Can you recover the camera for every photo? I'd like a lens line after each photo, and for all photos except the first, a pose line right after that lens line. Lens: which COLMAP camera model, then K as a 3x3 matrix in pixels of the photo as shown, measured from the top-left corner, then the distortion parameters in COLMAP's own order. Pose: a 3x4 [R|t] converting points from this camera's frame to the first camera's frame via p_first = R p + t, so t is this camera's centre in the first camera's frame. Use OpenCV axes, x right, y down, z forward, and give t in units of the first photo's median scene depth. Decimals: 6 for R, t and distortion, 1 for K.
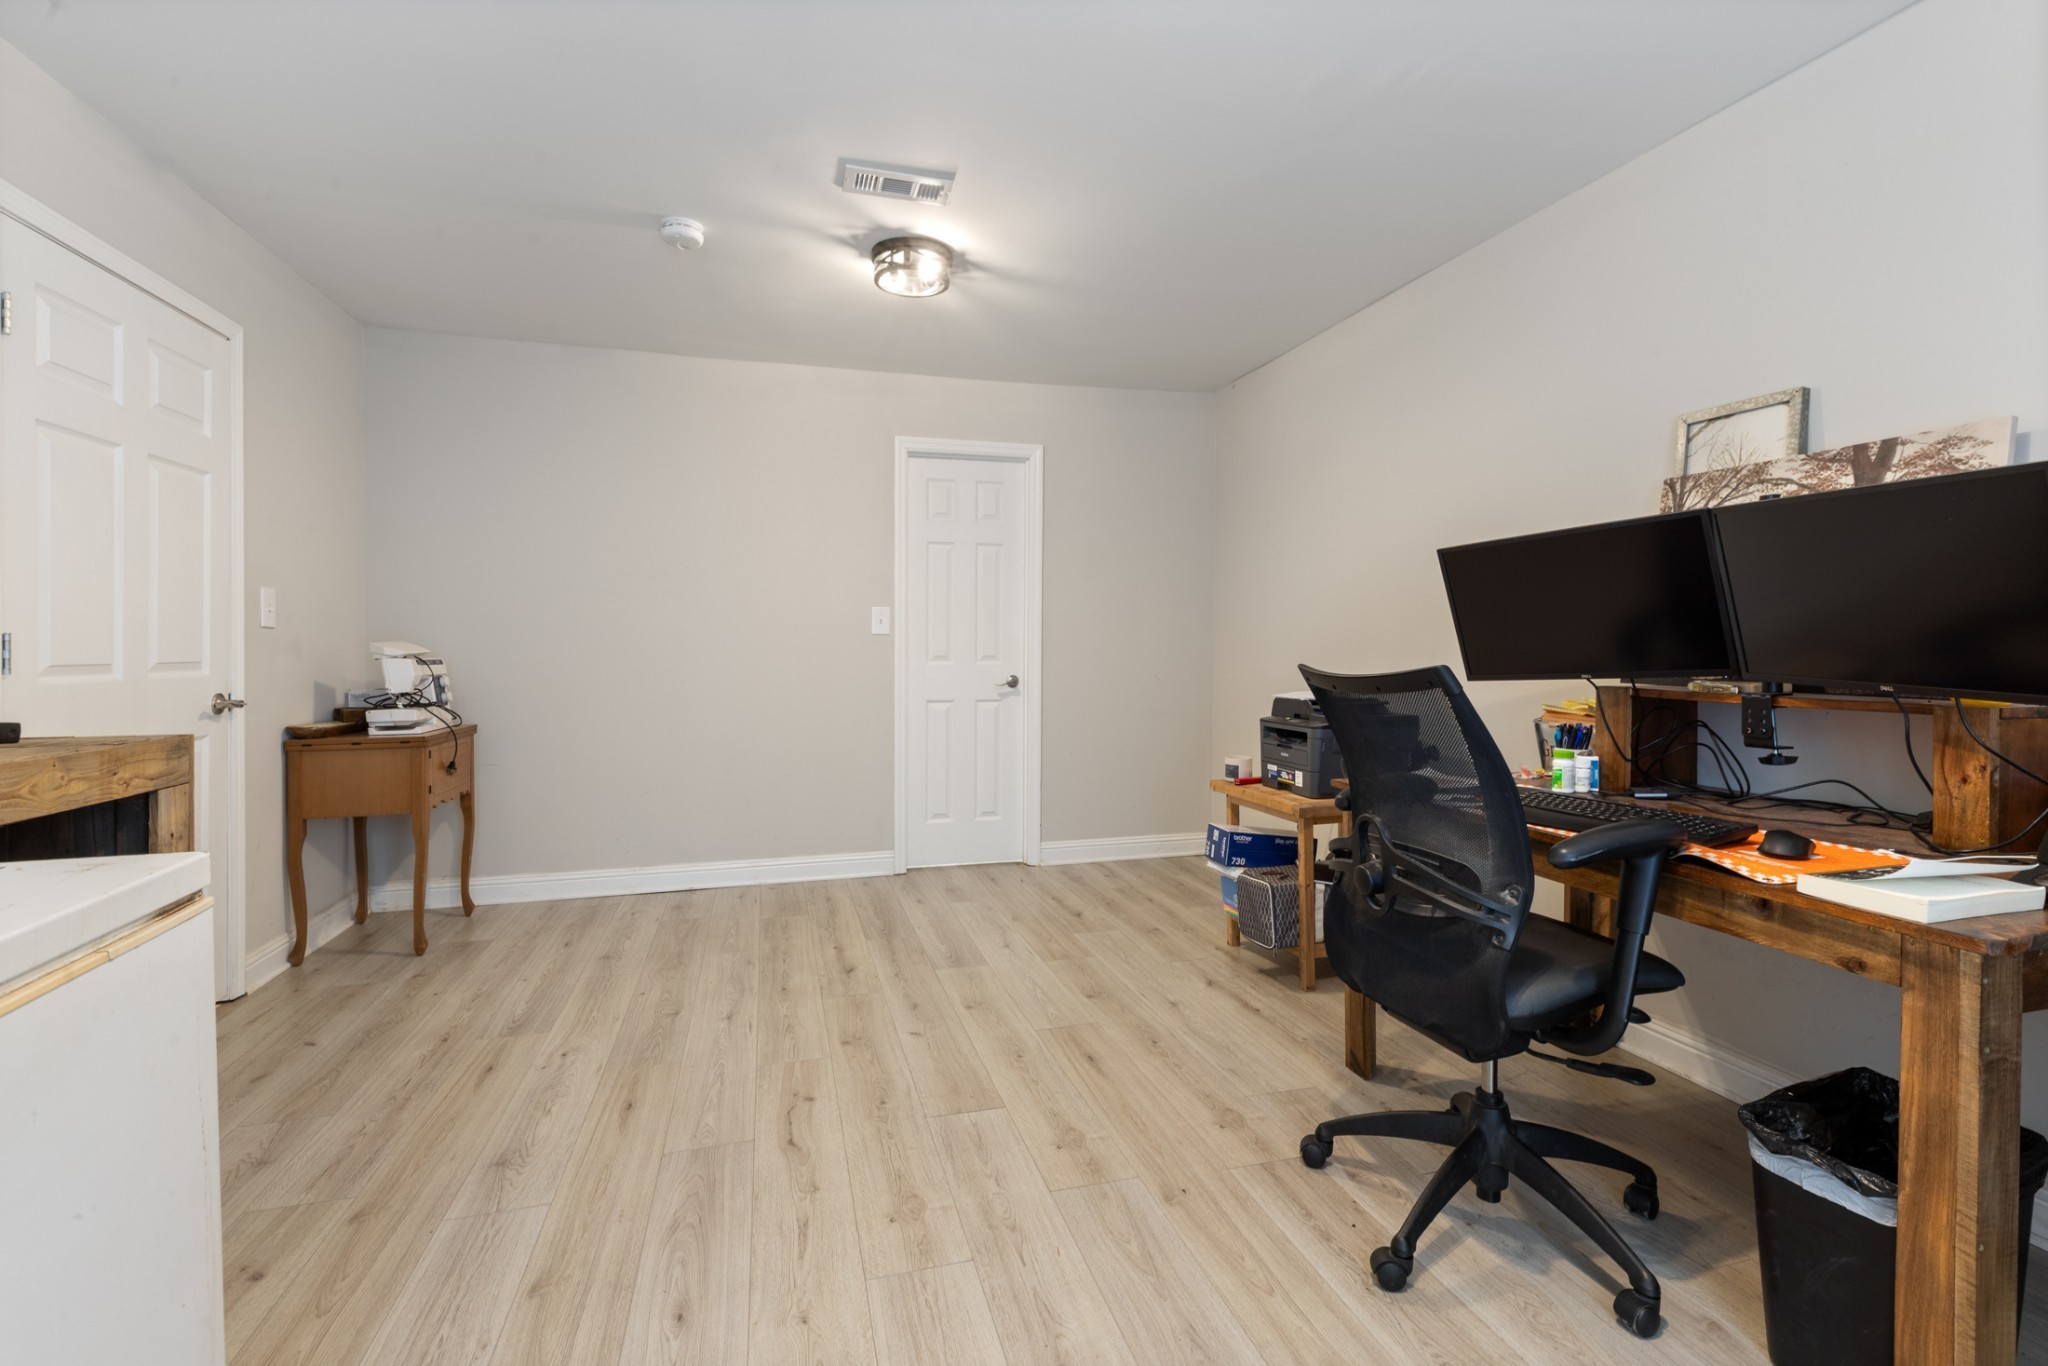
lens RADIAL K [[930.2, 0, 1027.4], [0, 930.2, 636.7], [0, 0, 1]] dist [-0.001480, -0.000504]
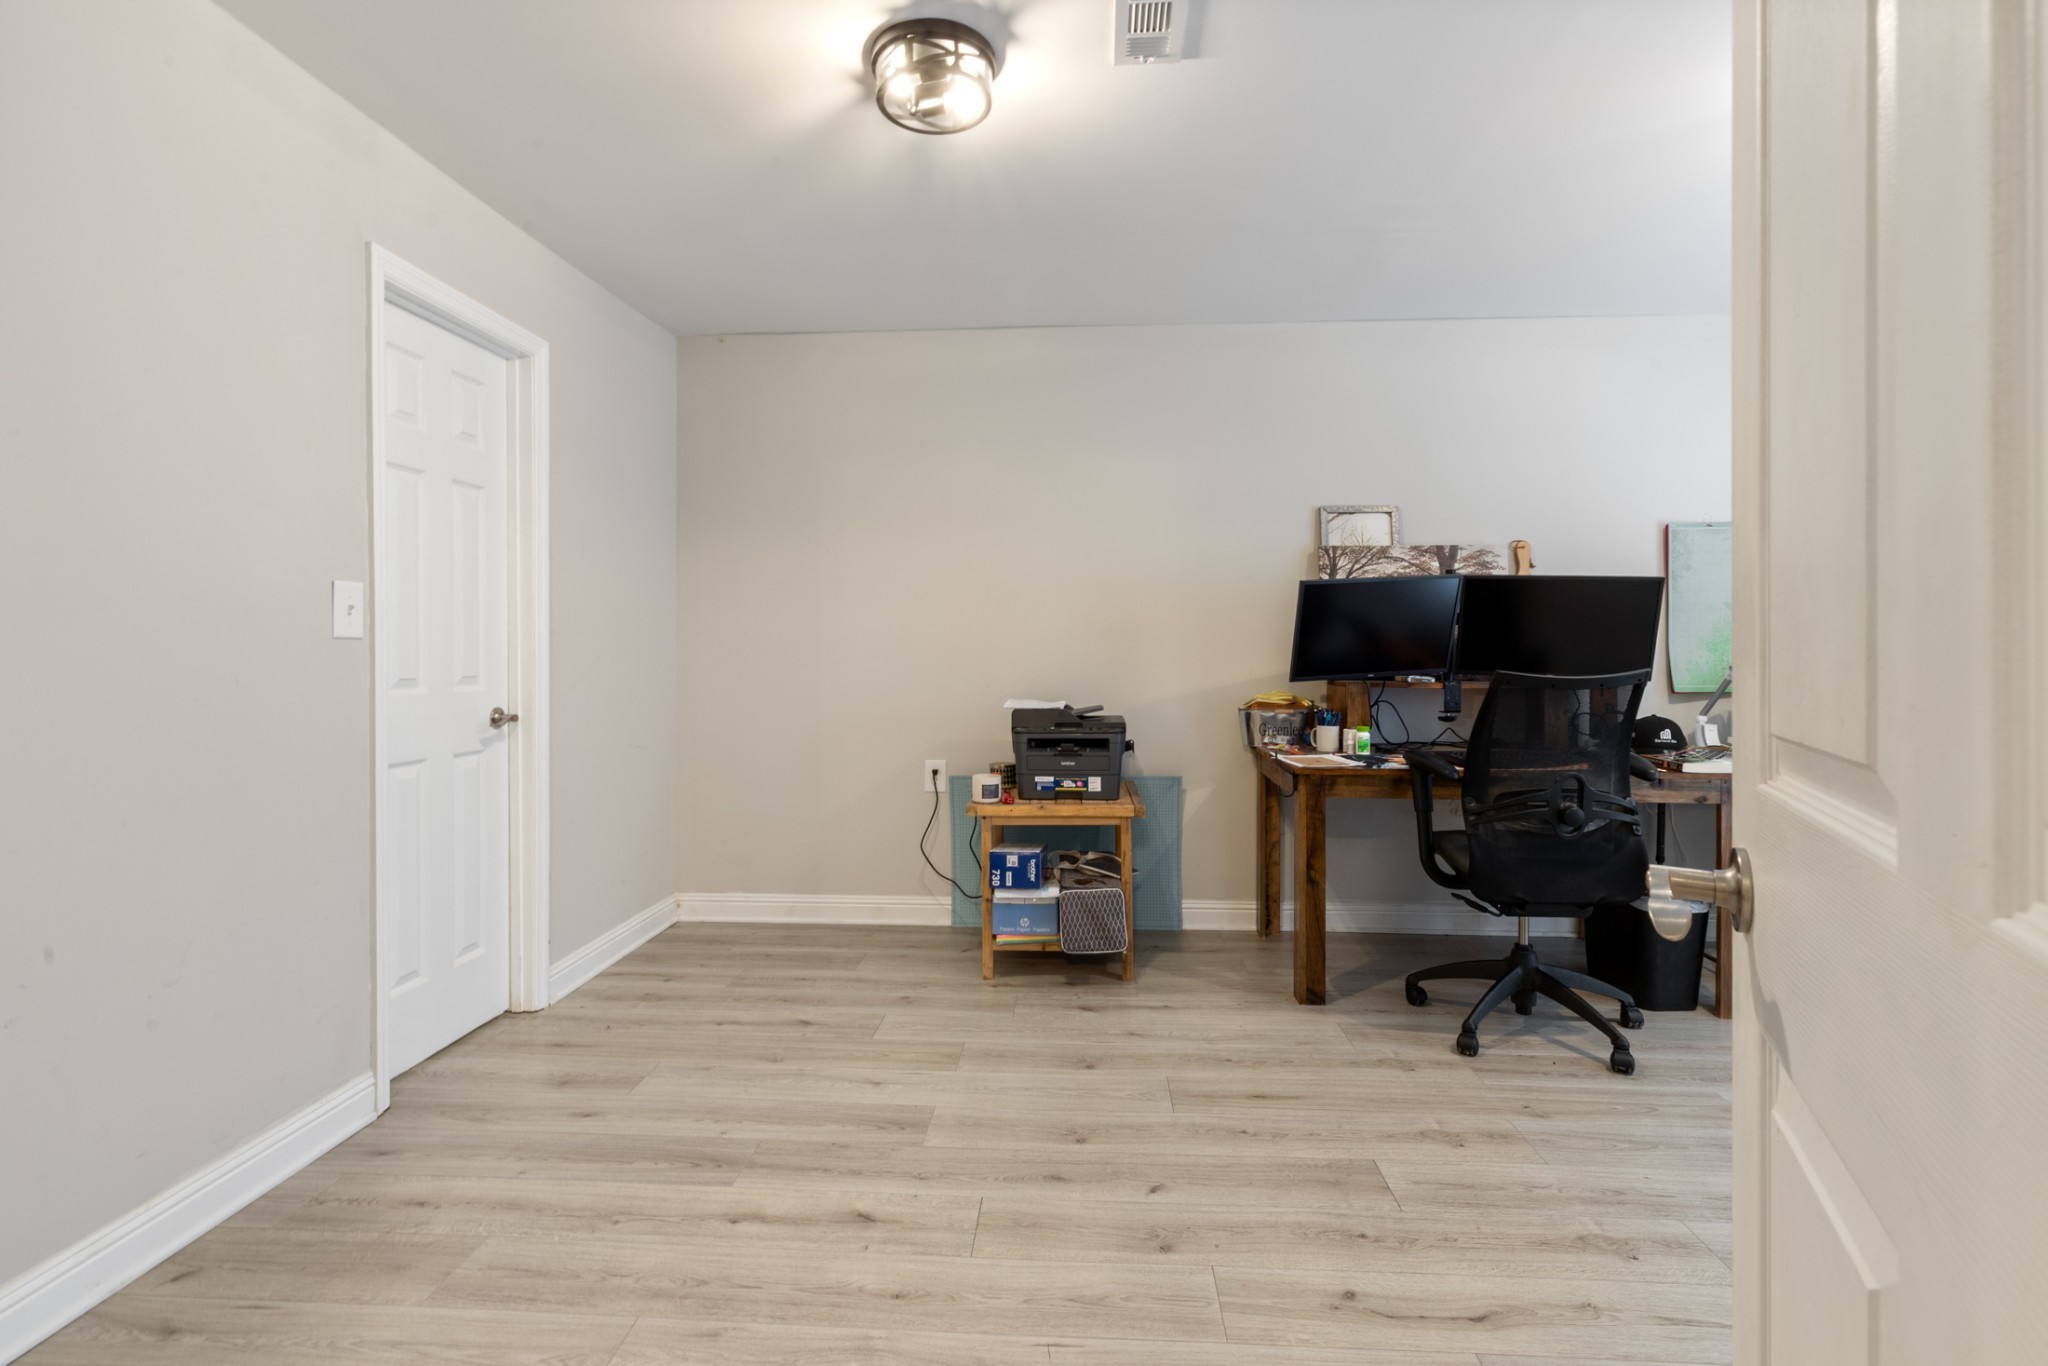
lens RADIAL K [[945.9, 0, 1026.4], [0, 945.9, 644.4], [0, 0, 1]] dist [0.004370, -0.000253]
pose [[0.339489, 0.005240, 0.940595, -0.798006], [-0.006619, 0.999973, -0.003182, 0.000689], [-0.940587, -0.005146, 0.339515, 0.783817]]
